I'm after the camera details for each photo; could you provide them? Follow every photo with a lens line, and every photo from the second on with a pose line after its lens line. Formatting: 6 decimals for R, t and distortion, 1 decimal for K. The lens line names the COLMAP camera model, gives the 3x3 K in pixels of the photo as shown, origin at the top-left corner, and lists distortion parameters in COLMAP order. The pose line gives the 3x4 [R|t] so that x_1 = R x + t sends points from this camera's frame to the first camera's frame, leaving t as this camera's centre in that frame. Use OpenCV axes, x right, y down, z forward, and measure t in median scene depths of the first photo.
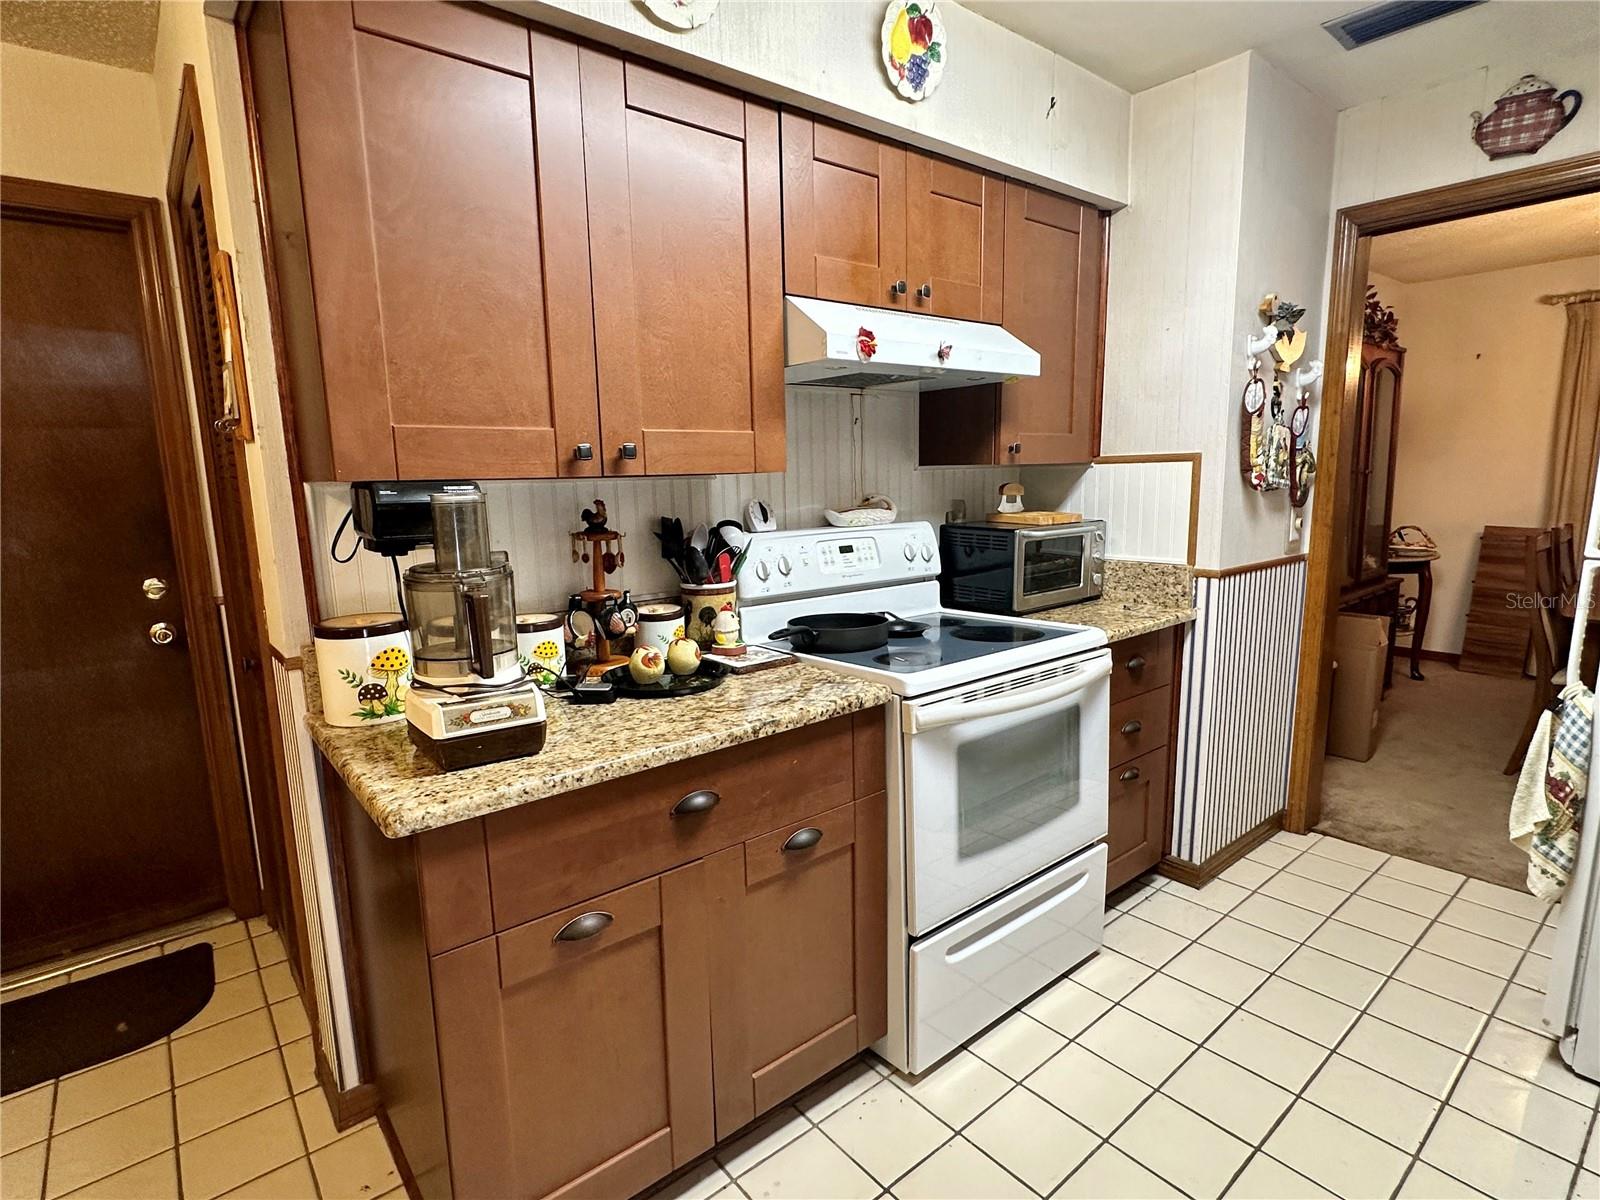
lens RADIAL K [[818.7, 0, 795.3], [0, 818.7, 606.6], [0, 0, 1]] dist [-0.001567, 0.000061]
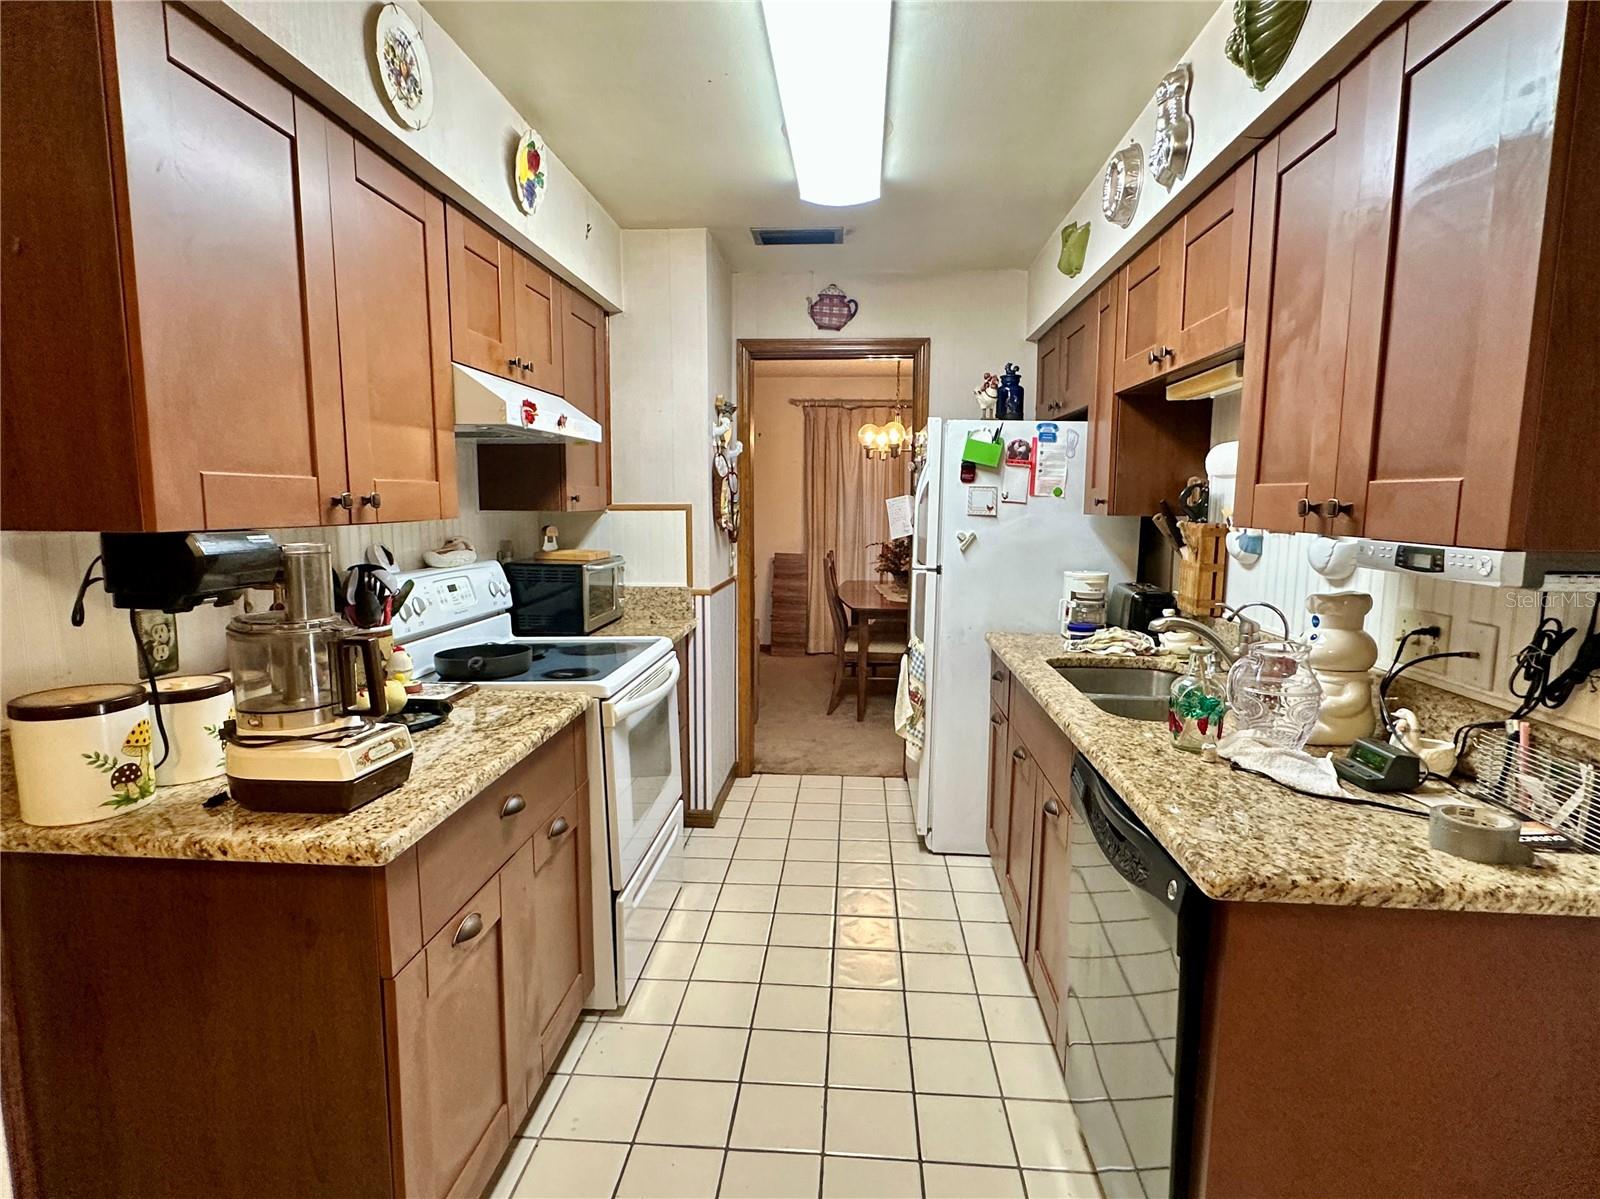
lens RADIAL K [[838.1, 0, 797.4], [0, 838.1, 606.1], [0, 0, 1]] dist [0.000242, 0.000220]
pose [[0.689276, -0.068246, 0.721278, -0.513047], [0.100531, 0.994932, -0.001931, 0.001217], [-0.717490, 0.073842, 0.692643, -0.102265]]
